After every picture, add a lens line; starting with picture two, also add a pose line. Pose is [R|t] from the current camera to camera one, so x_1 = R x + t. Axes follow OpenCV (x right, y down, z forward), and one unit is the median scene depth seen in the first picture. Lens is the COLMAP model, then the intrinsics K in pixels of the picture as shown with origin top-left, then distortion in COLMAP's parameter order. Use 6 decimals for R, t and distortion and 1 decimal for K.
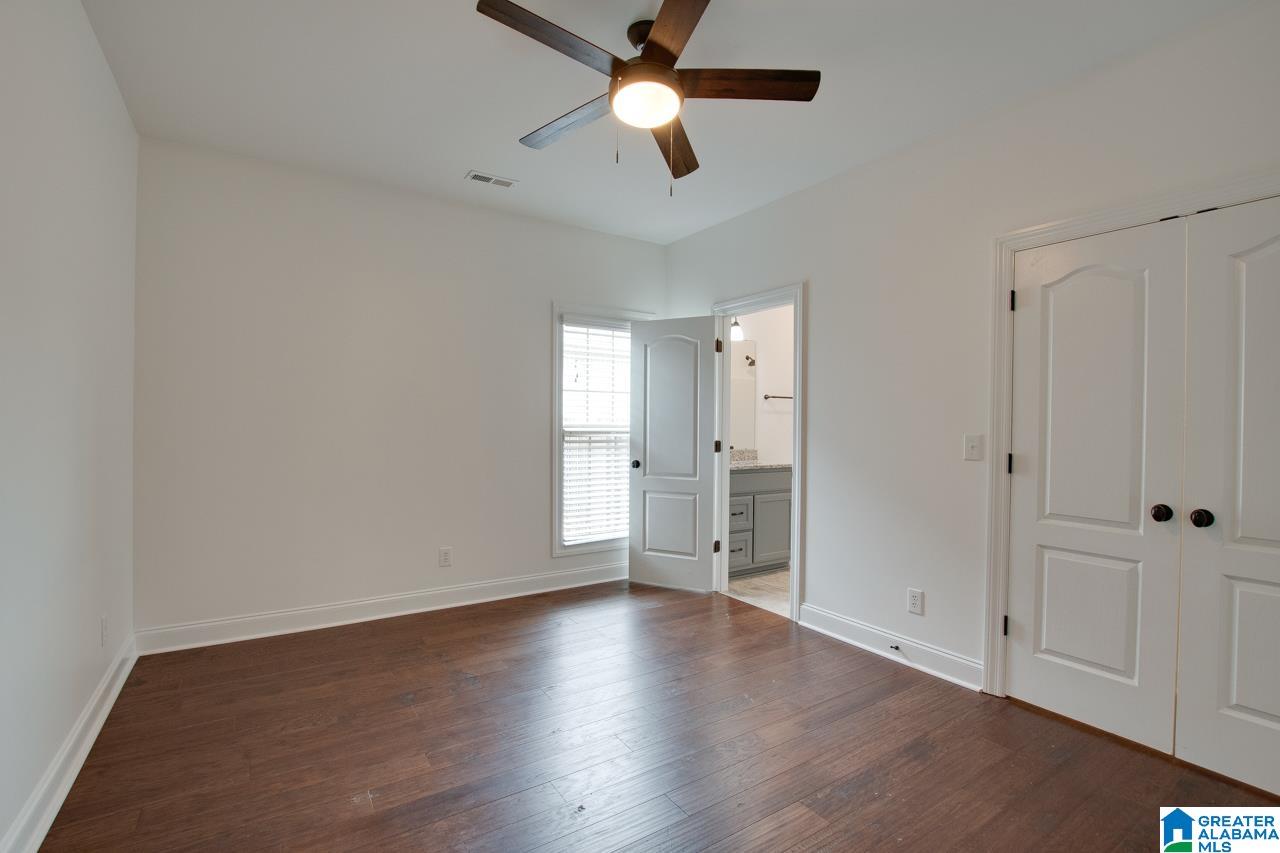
lens RADIAL K [[559.9, 0, 636.1], [0, 559.9, 425.2], [0, 0, 1]] dist [-0.022631, -0.000442]
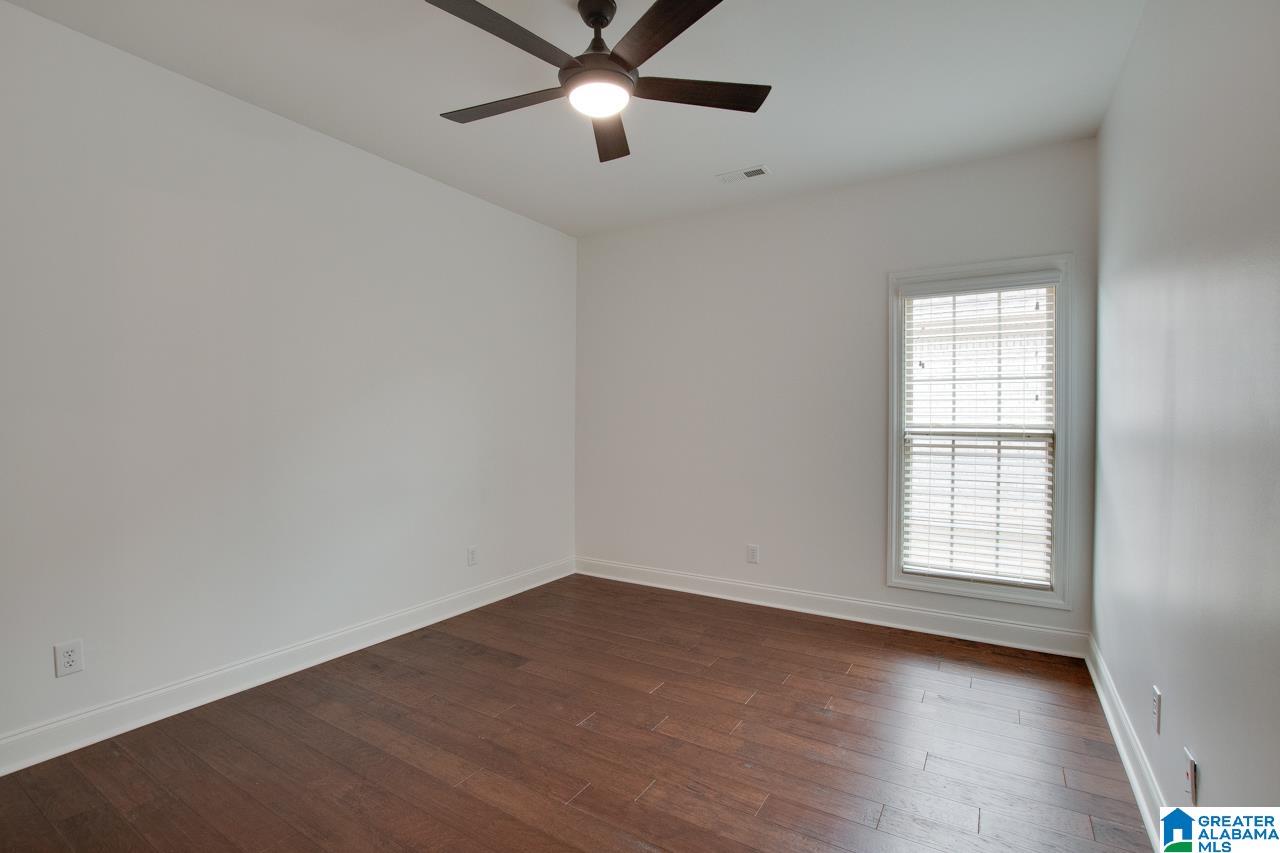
lens RADIAL K [[584.3, 0, 638.8], [0, 584.3, 425.8], [0, 0, 1]] dist [-0.023616, 0.001429]
pose [[0.456691, 0.003092, -0.889620, 0.418765], [-0.006647, 0.999978, 0.000063, 0.004116], [0.889601, 0.005885, 0.456701, 0.268117]]
